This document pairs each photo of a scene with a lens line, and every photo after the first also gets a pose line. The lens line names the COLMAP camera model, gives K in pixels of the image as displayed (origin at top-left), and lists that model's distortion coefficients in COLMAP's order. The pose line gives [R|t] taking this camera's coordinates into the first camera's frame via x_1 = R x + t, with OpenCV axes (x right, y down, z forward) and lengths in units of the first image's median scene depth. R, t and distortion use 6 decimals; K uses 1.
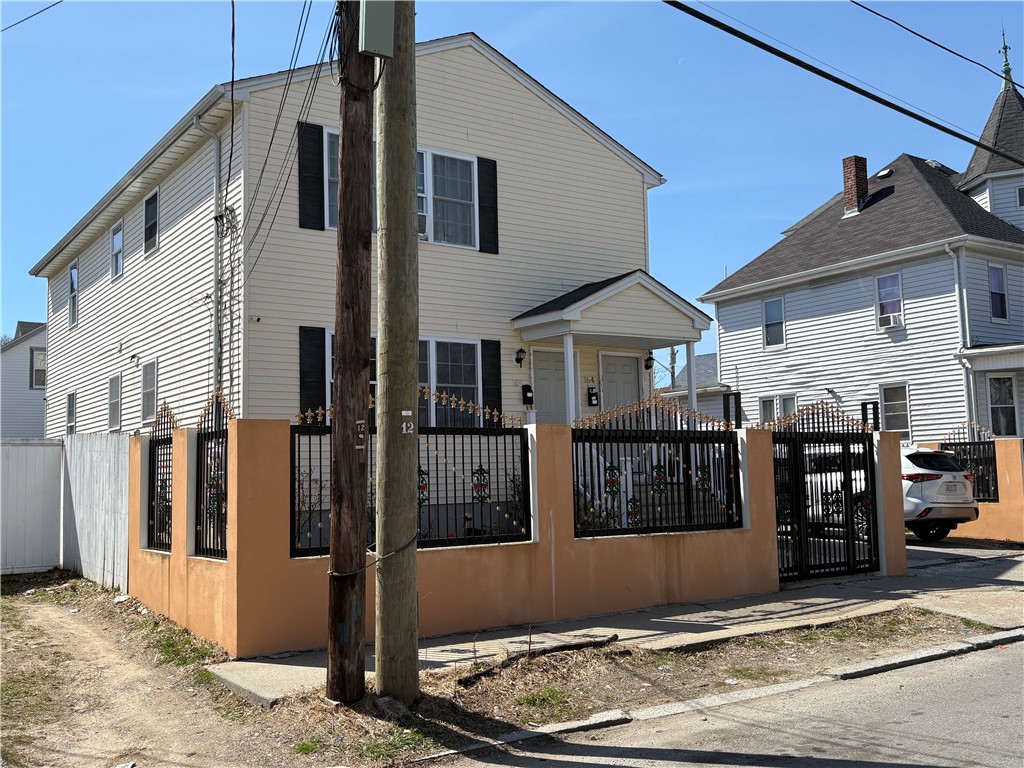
lens RADIAL K [[999.3, 0, 512.2], [0, 999.3, 400.6], [0, 0, 1]] dist [0.152963, -0.469039]
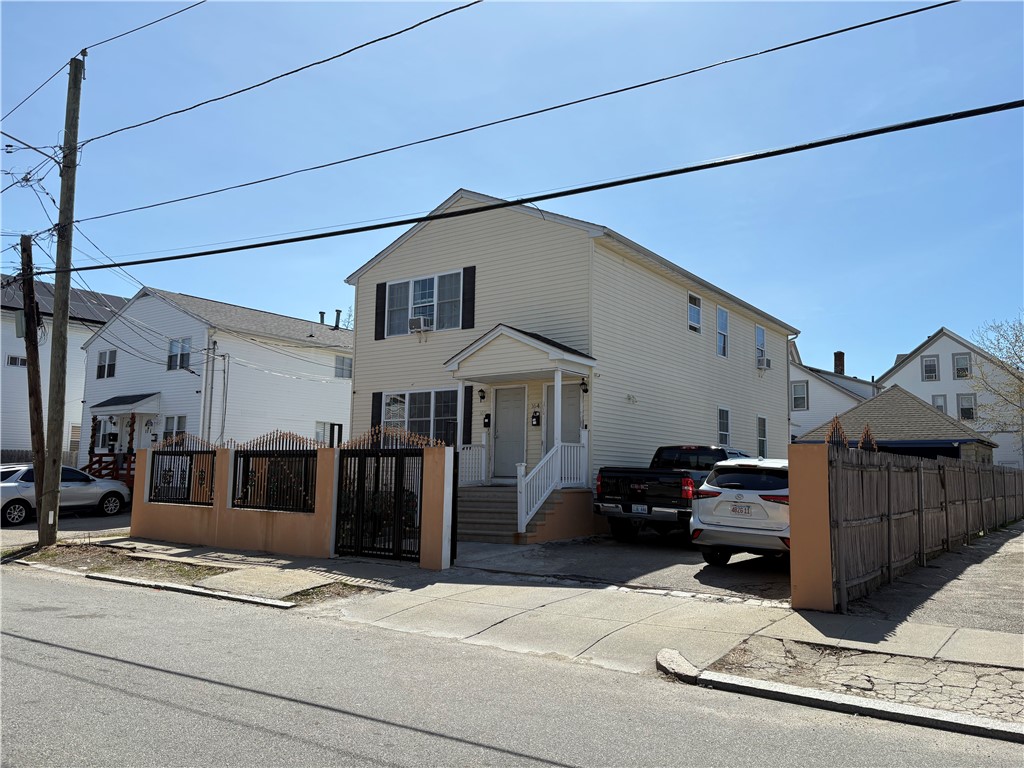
lens RADIAL K [[787.2, 0, 526.7], [0, 787.2, 385.6], [0, 0, 1]] dist [0.004003, -0.000306]
pose [[0.332740, -0.080240, -0.939599, 1.233946], [0.050488, 0.996460, -0.067216, 0.025354], [0.941666, -0.025073, 0.335613, 0.756254]]
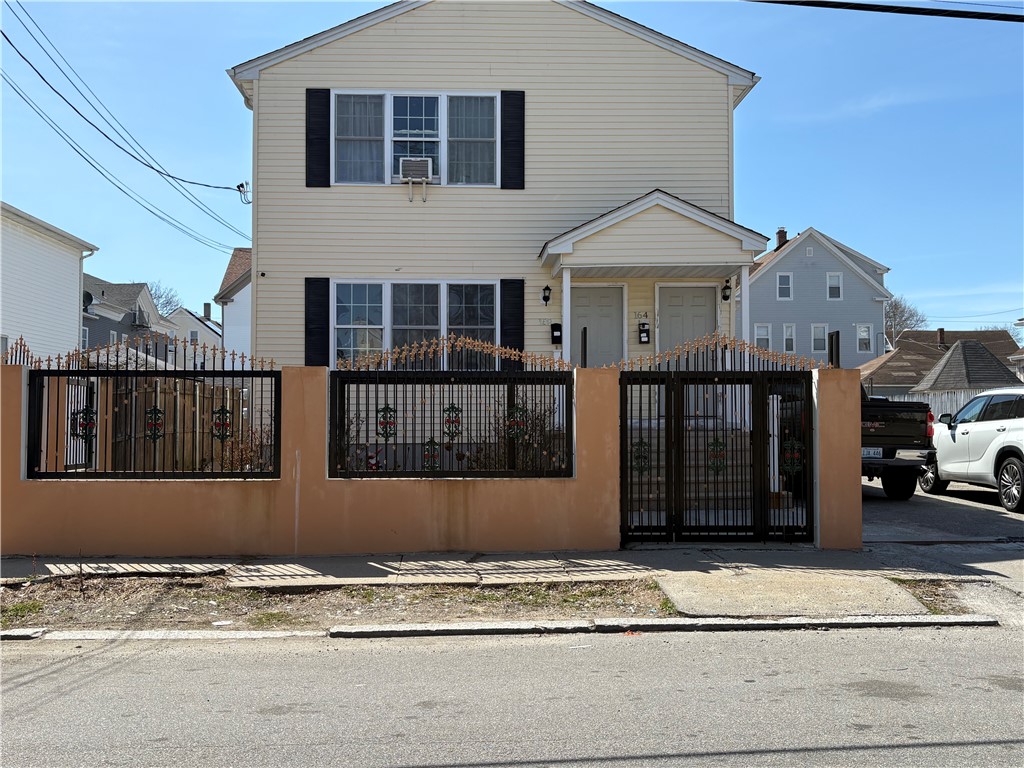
lens RADIAL K [[999.3, 0, 512.2], [0, 999.3, 400.6], [0, 0, 1]] dist [0.152963, -0.469039]
pose [[0.843192, 0.008513, -0.537545, 0.558141], [0.024040, 0.998277, 0.053519, 0.006587], [0.537074, -0.058049, 0.841535, 0.181707]]
